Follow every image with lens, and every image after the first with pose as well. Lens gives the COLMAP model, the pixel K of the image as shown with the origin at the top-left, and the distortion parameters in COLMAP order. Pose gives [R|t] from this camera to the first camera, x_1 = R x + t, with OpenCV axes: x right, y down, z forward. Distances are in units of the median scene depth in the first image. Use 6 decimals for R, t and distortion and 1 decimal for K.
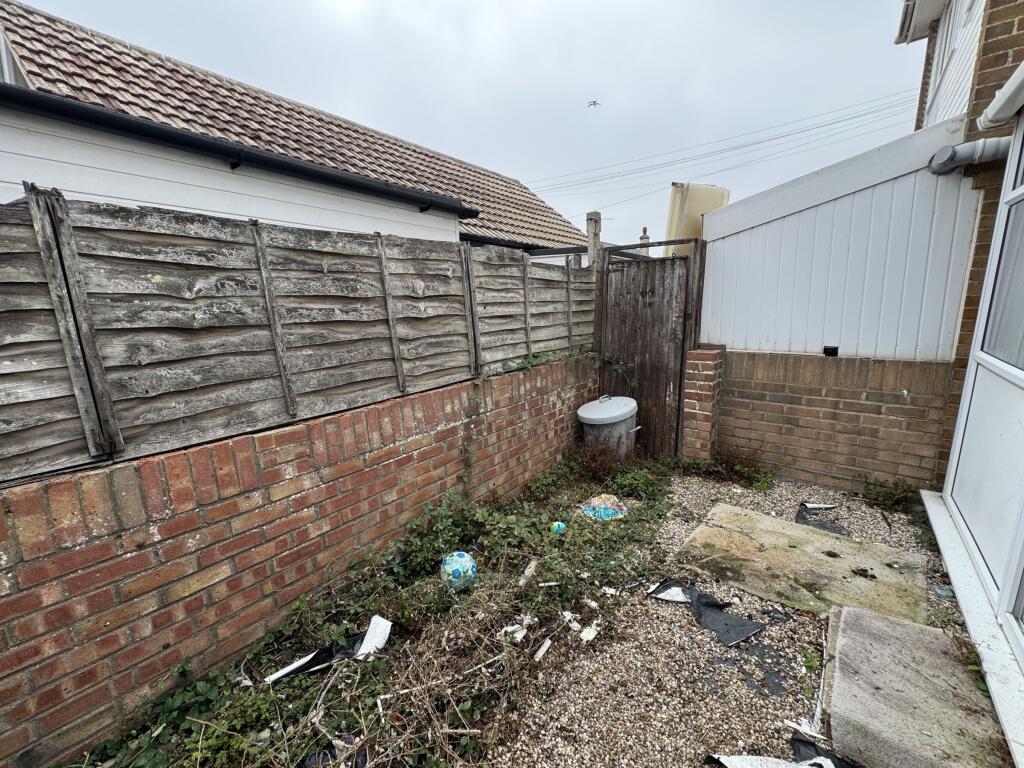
lens RADIAL K [[410.2, 0, 514.3], [0, 410.2, 383.3], [0, 0, 1]] dist [0.011445, 0.000309]
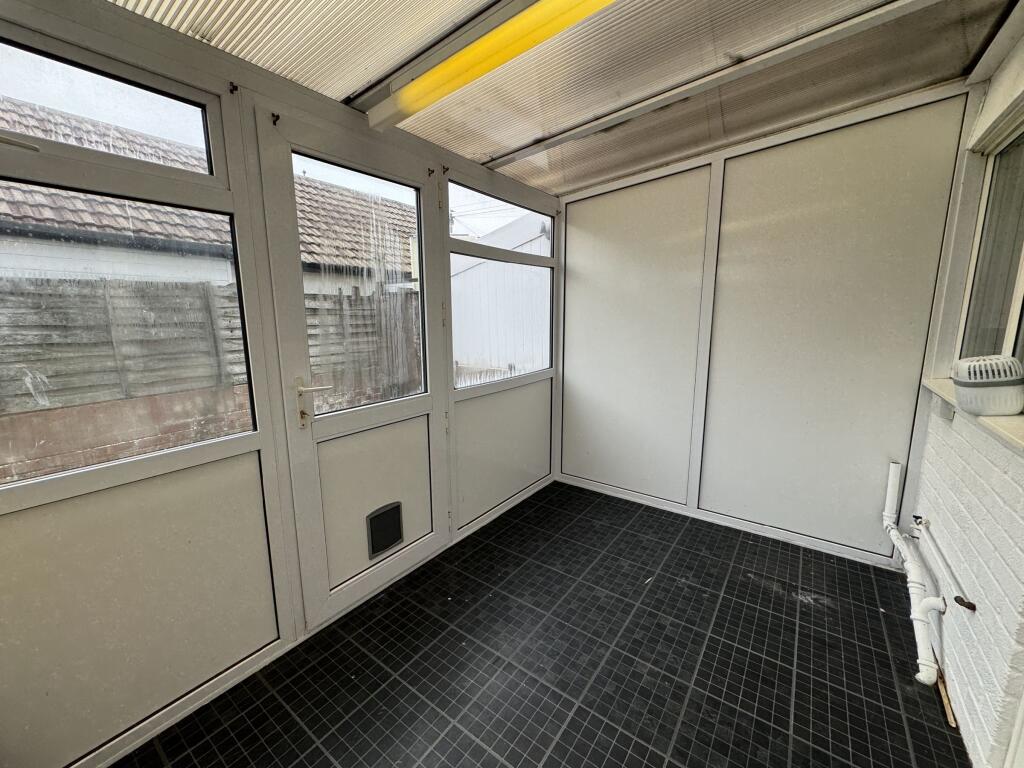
lens RADIAL K [[410.2, 0, 510.0], [0, 410.2, 384.0], [0, 0, 1]] dist [0.011445, 0.000309]
pose [[0.999451, 0.005396, 0.032703, 0.927232], [-0.004558, 0.999661, -0.025649, 0.012716], [-0.032830, 0.025485, 0.999136, -0.390674]]
